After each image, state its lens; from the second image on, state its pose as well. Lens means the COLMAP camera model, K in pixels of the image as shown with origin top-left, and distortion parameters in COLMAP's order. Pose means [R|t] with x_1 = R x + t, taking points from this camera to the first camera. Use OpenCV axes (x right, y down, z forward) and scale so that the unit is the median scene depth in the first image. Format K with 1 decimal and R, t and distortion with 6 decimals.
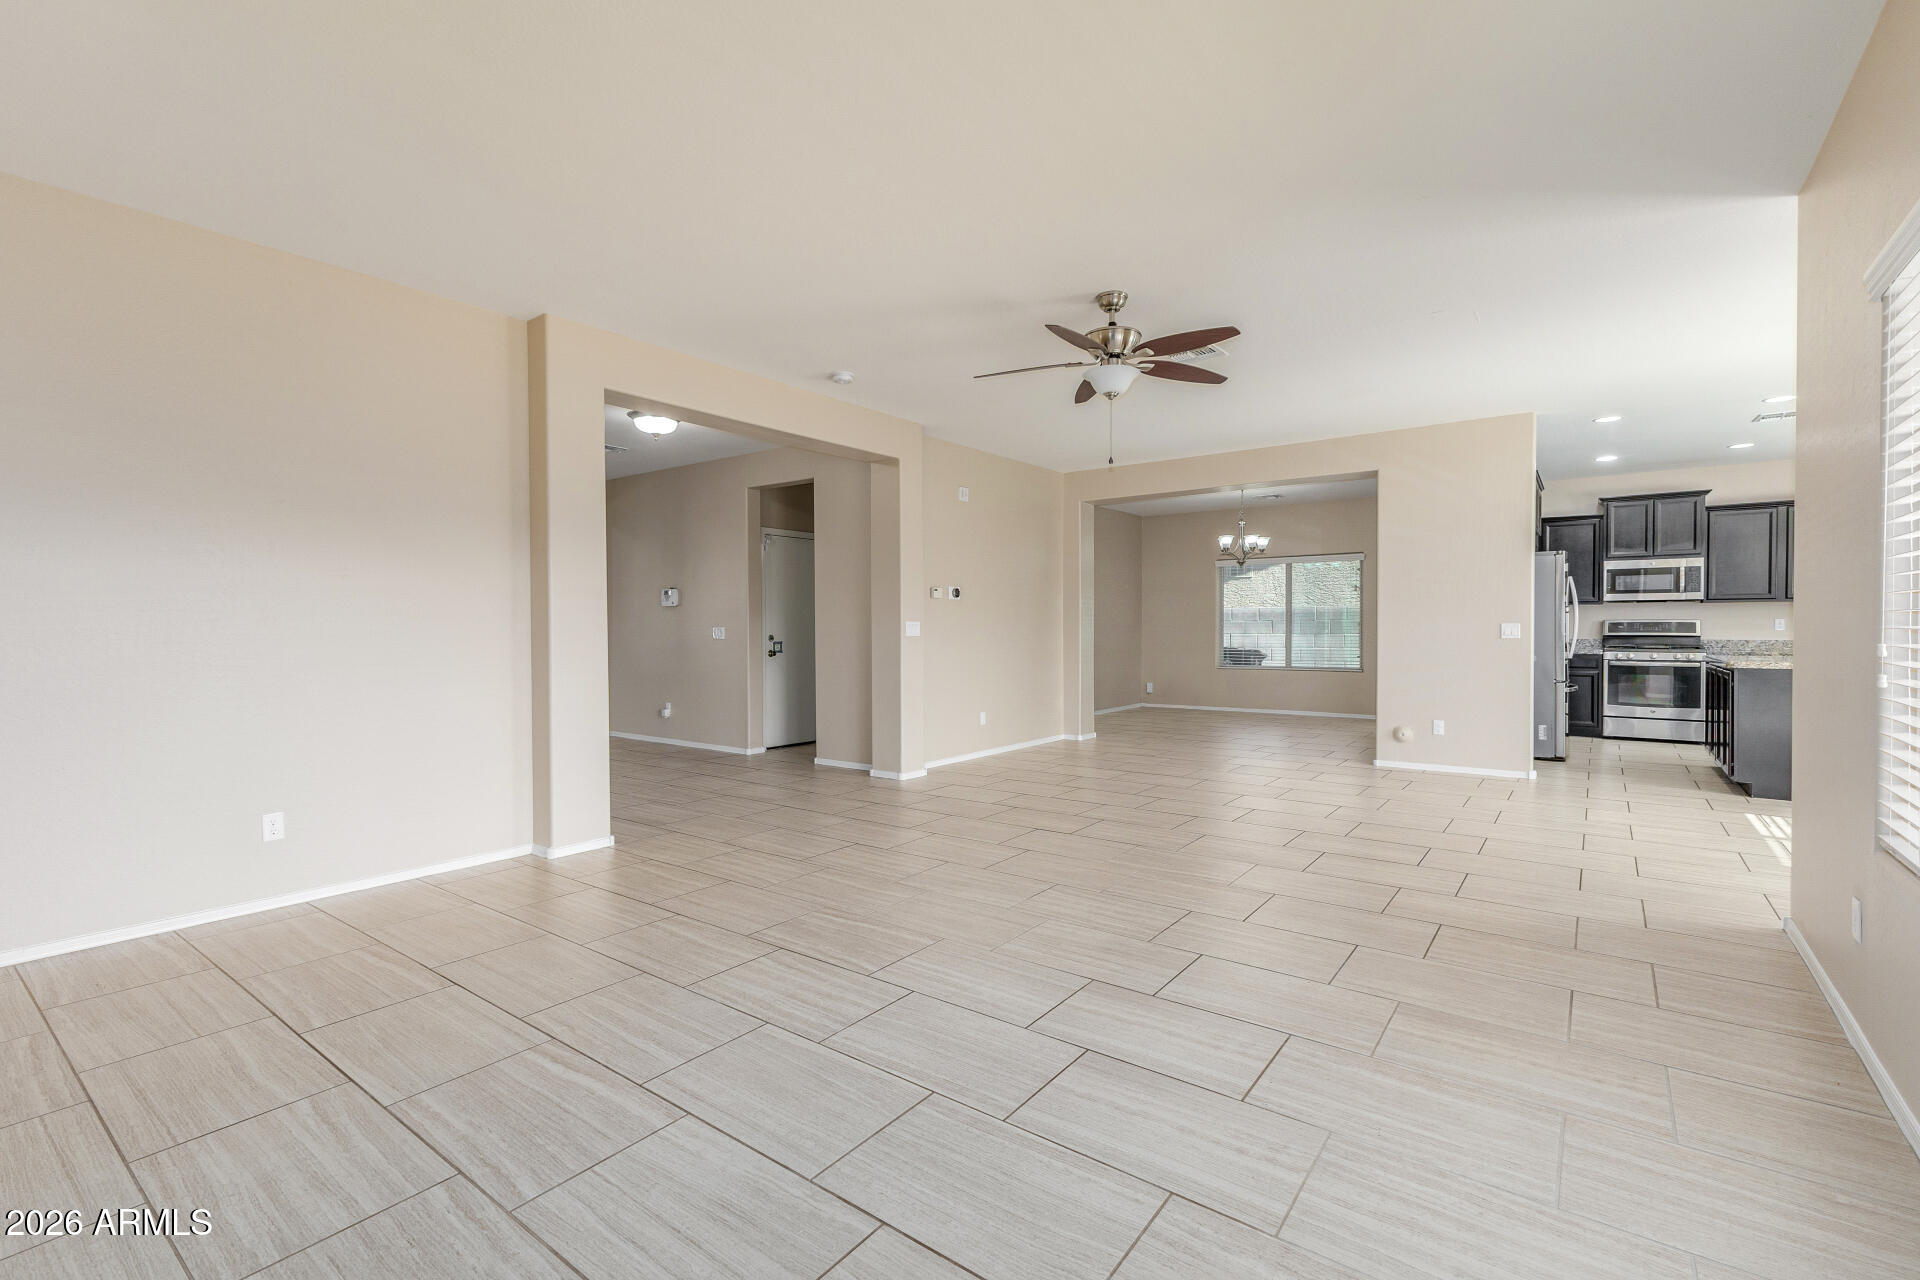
lens RADIAL K [[828.6, 0, 960.3], [0, 828.6, 634.0], [0, 0, 1]] dist [0.003614, 0.000414]
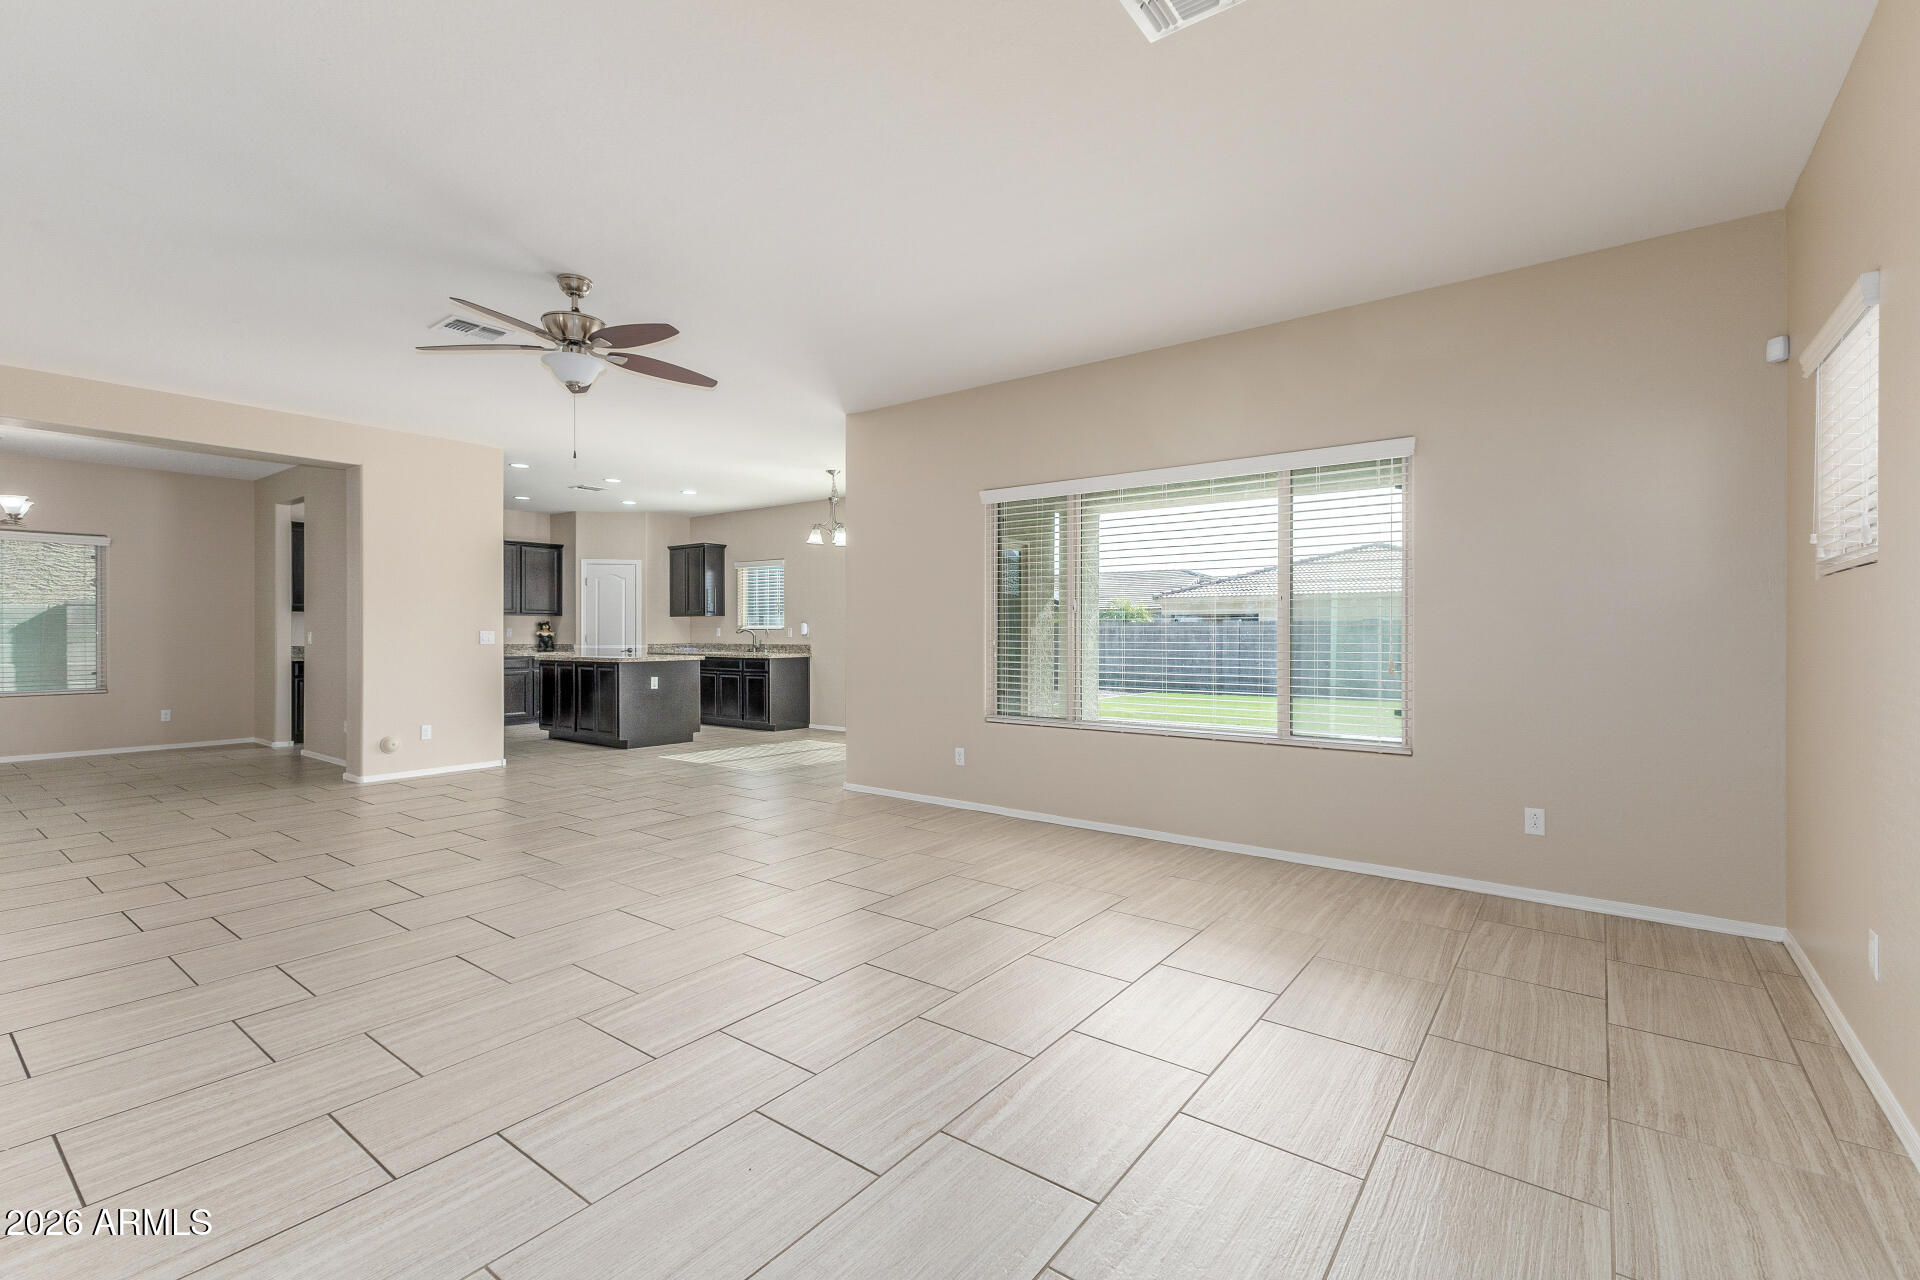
lens RADIAL K [[842.2, 0, 960.0], [0, 842.2, 640.0], [0, 0, 1]] dist [0.002177, 0.000146]
pose [[0.014124, -0.008160, 0.999867, -0.788029], [0.009219, 0.999925, 0.008031, -0.004776], [-0.999858, 0.009104, 0.014198, 0.573359]]
